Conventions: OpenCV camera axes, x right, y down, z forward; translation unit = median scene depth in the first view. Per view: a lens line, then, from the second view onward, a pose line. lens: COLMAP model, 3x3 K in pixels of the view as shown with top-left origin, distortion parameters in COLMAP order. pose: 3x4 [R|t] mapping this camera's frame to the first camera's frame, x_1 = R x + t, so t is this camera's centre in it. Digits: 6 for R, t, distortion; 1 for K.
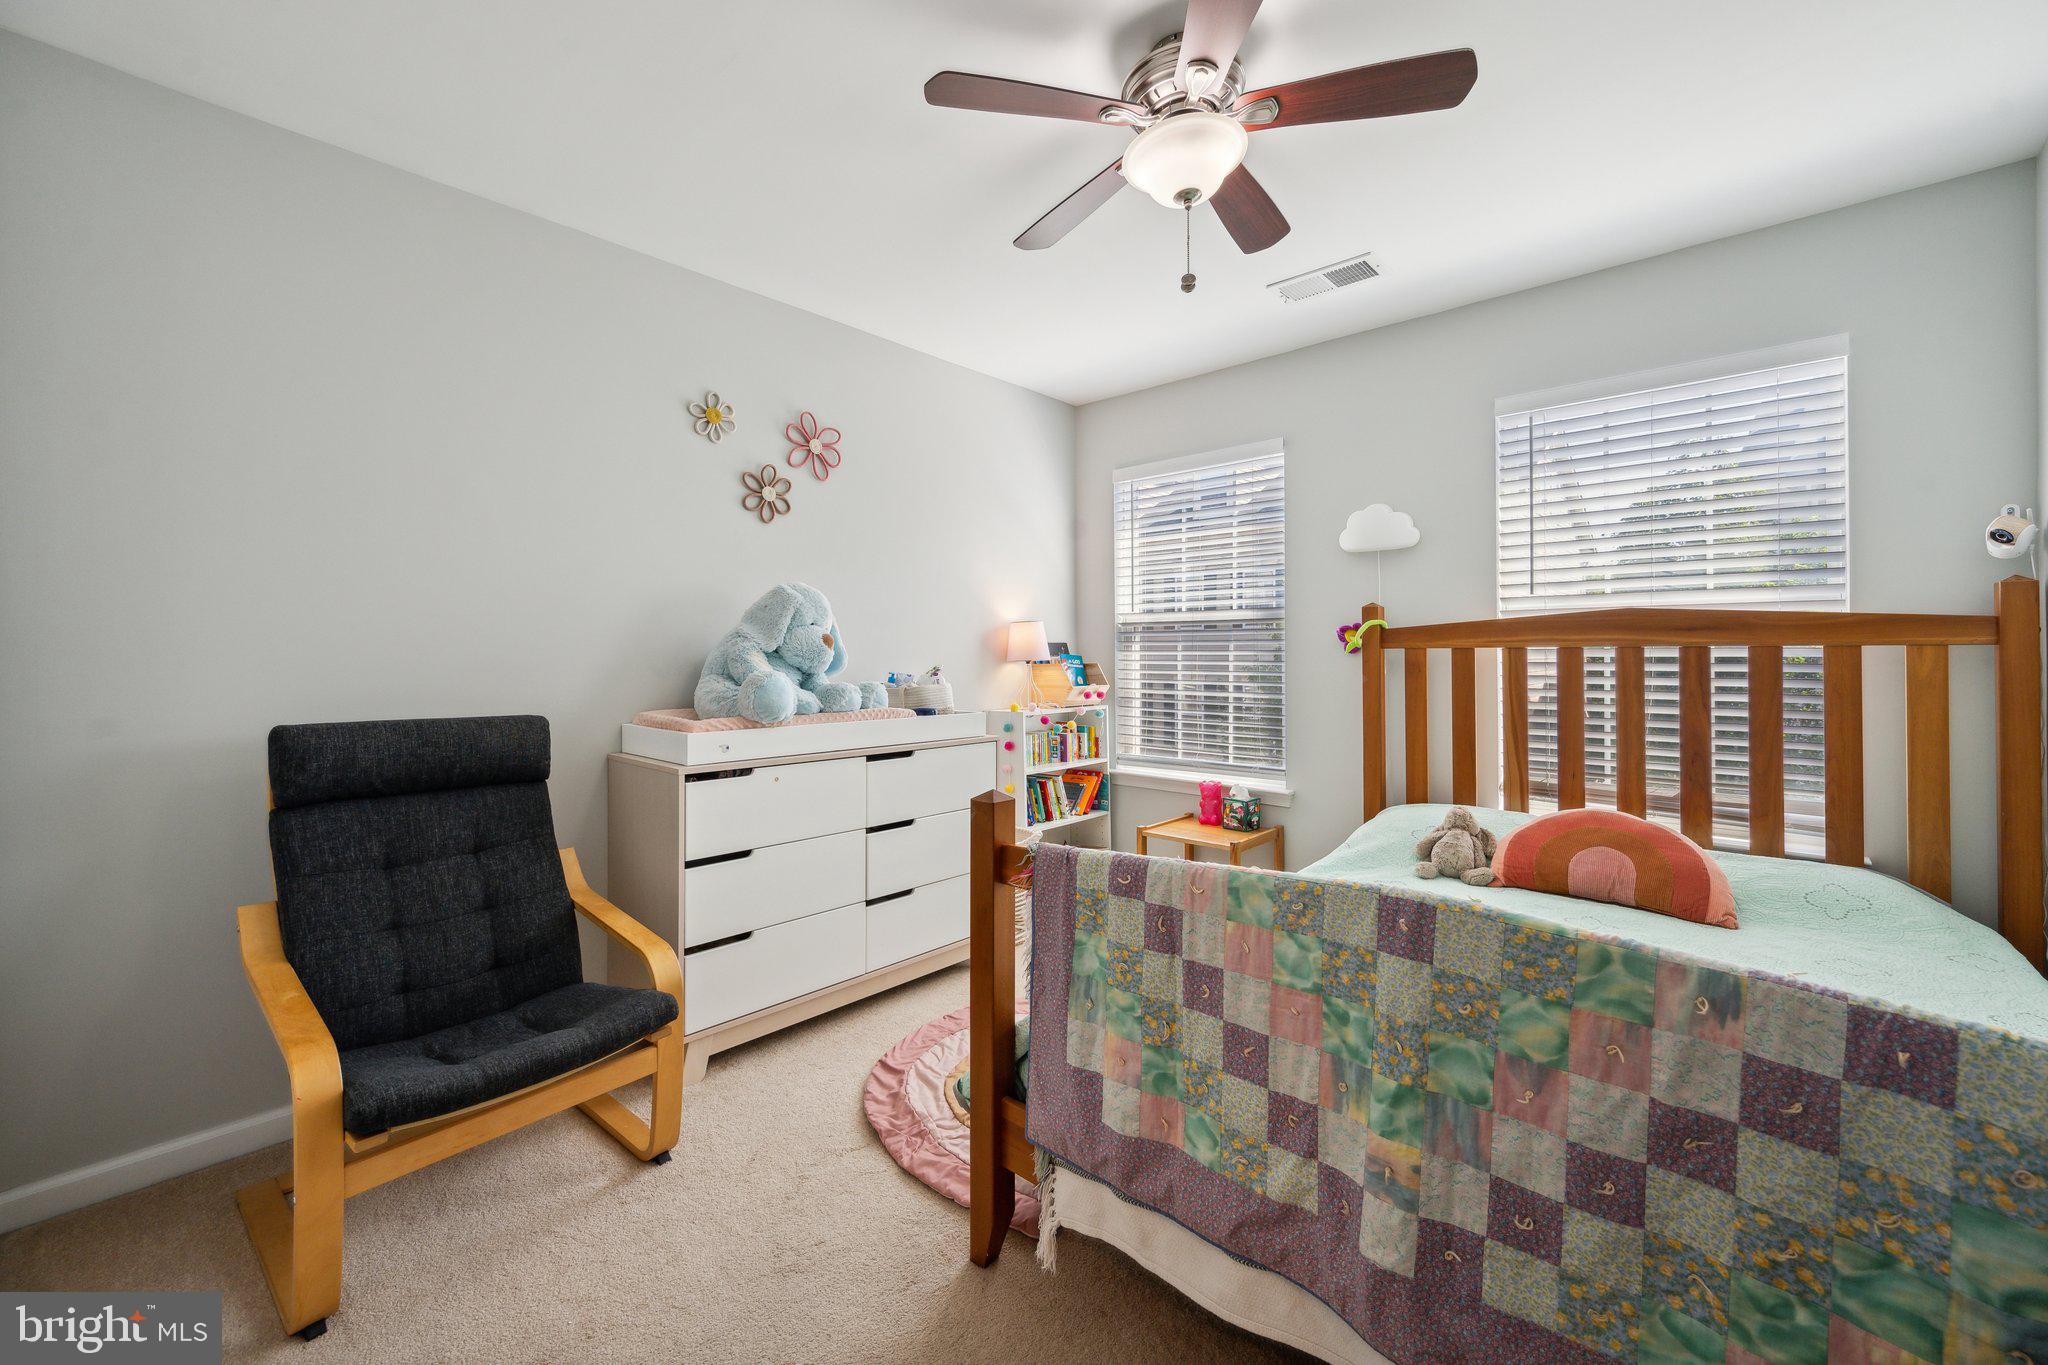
lens RADIAL K [[805.9, 0, 1019.3], [0, 805.9, 662.0], [0, 0, 1]] dist [-0.003217, -0.000473]
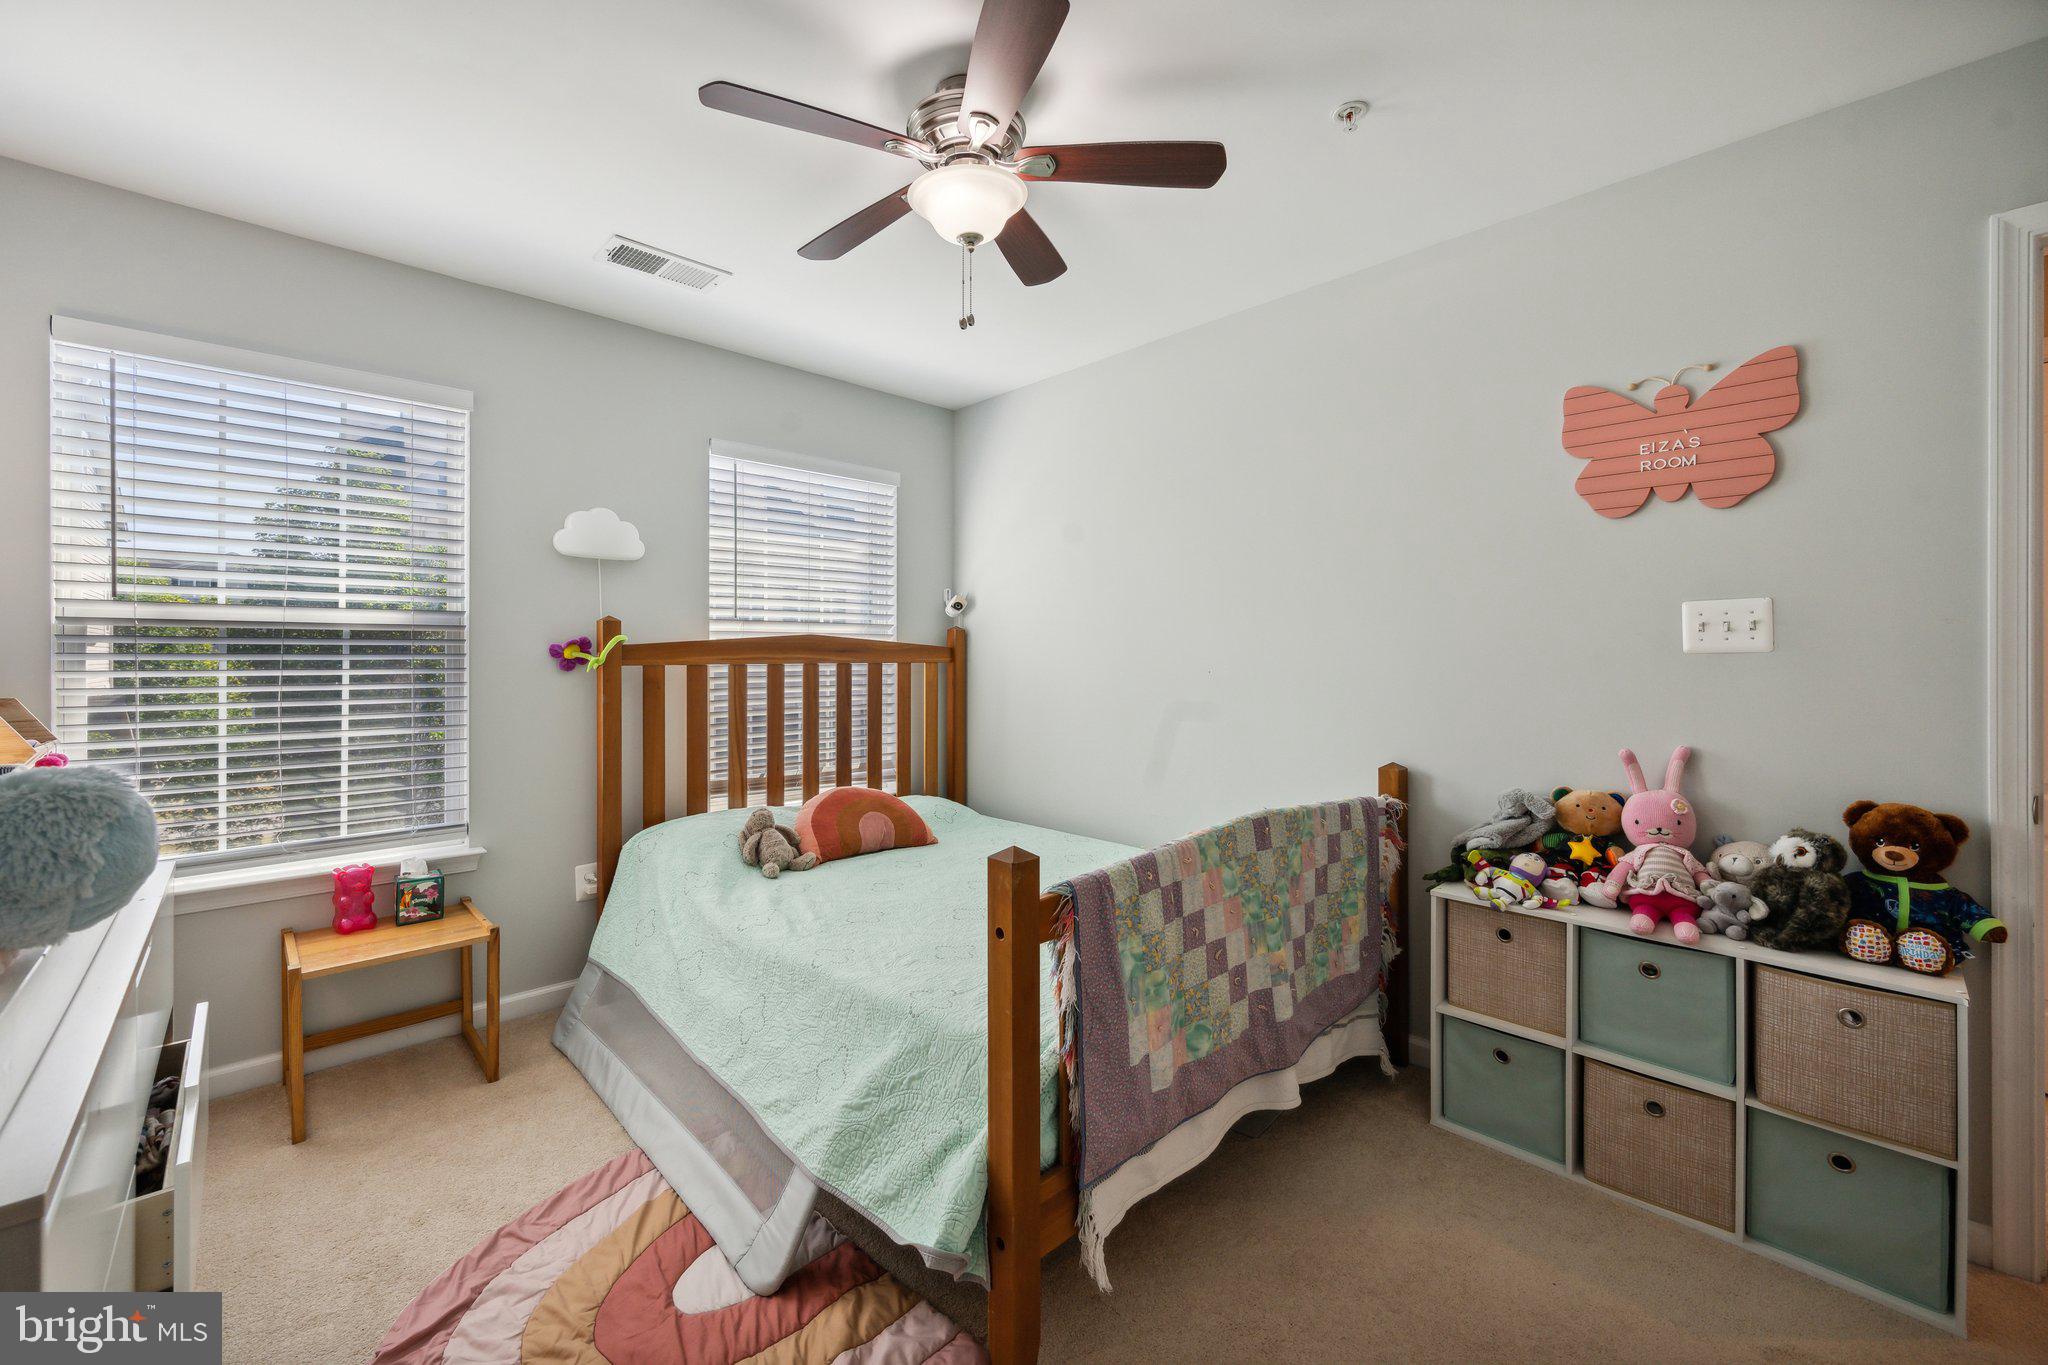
lens RADIAL K [[805.9, 0, 1018.1], [0, 805.9, 665.0], [0, 0, 1]] dist [-0.003217, -0.000473]
pose [[0.080872, -0.008086, 0.996692, -0.466841], [0.011590, 0.999907, 0.007171, -0.020047], [-0.996657, 0.010972, 0.080958, 0.488518]]
